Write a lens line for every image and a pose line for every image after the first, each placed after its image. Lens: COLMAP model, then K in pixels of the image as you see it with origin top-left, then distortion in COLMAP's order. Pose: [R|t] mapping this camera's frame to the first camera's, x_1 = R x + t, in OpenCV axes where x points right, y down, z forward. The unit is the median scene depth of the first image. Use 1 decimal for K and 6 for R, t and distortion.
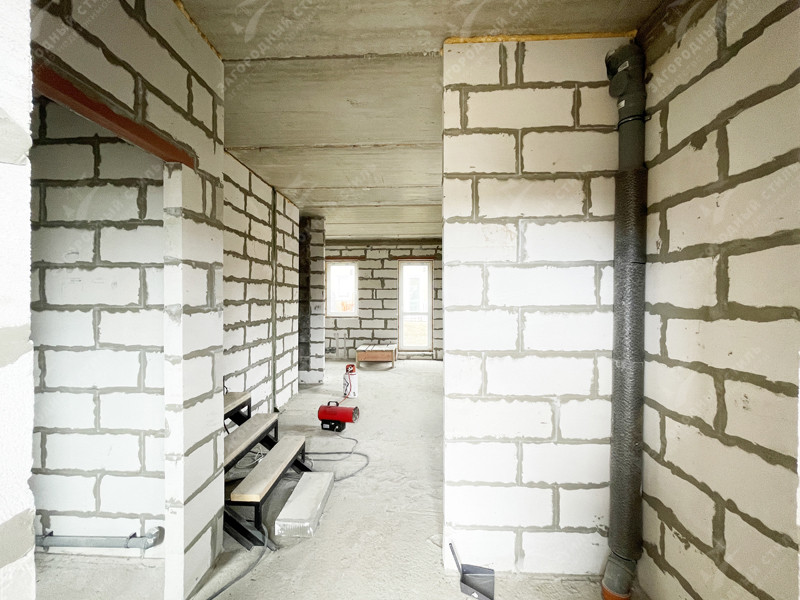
lens RADIAL K [[329.4, 0, 398.1], [0, 329.4, 298.8], [0, 0, 1]] dist [-0.002466, -0.000251]
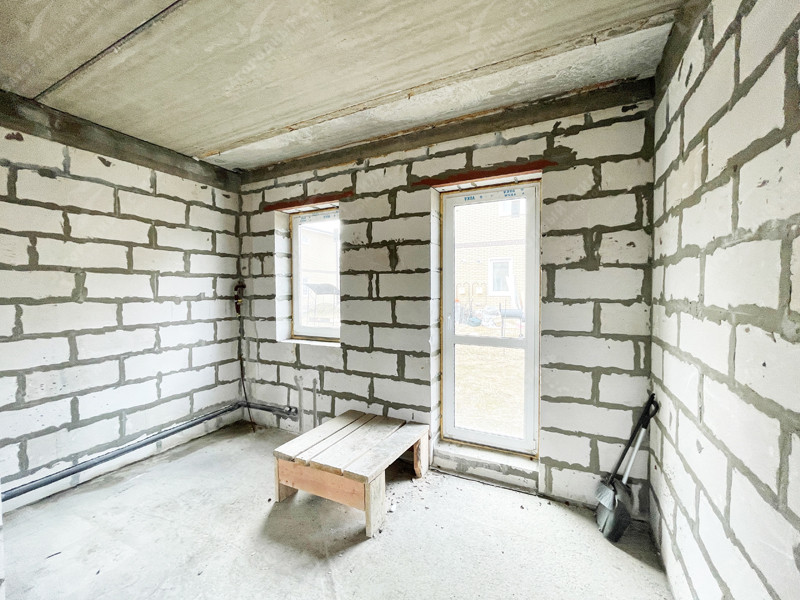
lens RADIAL K [[337.5, 0, 397.9], [0, 337.5, 298.2], [0, 0, 1]] dist [-0.002309, 0.000048]
pose [[0.912027, 0.007281, -0.410066, 0.114588], [0.000239, 0.999833, 0.018284, -0.006638], [0.410131, -0.016773, 0.911873, 0.655184]]
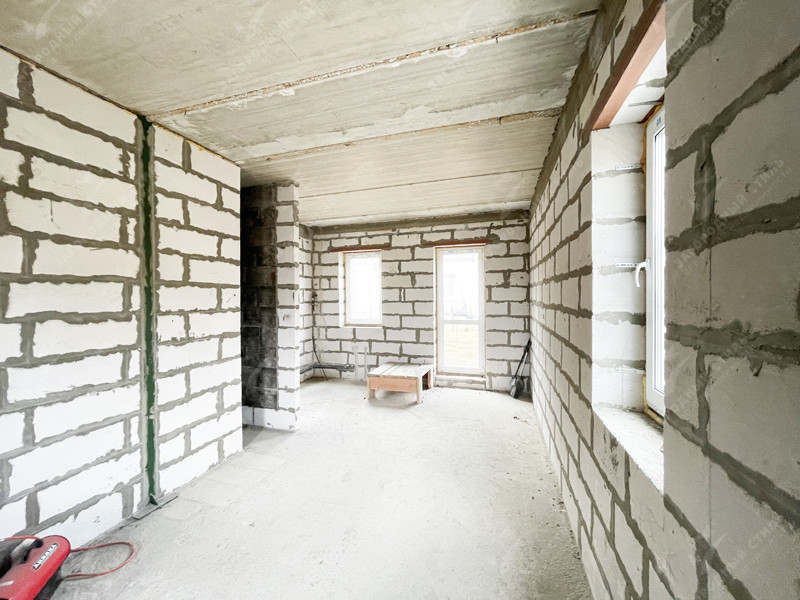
lens RADIAL K [[321.0, 0, 395.0], [0, 321.0, 298.8], [0, 0, 1]] dist [-0.000053, 0.000092]
pose [[0.963560, -0.005924, -0.267427, 0.103686], [0.007519, 0.999960, 0.004940, -0.009366], [0.267386, -0.006771, 0.963566, 0.306770]]
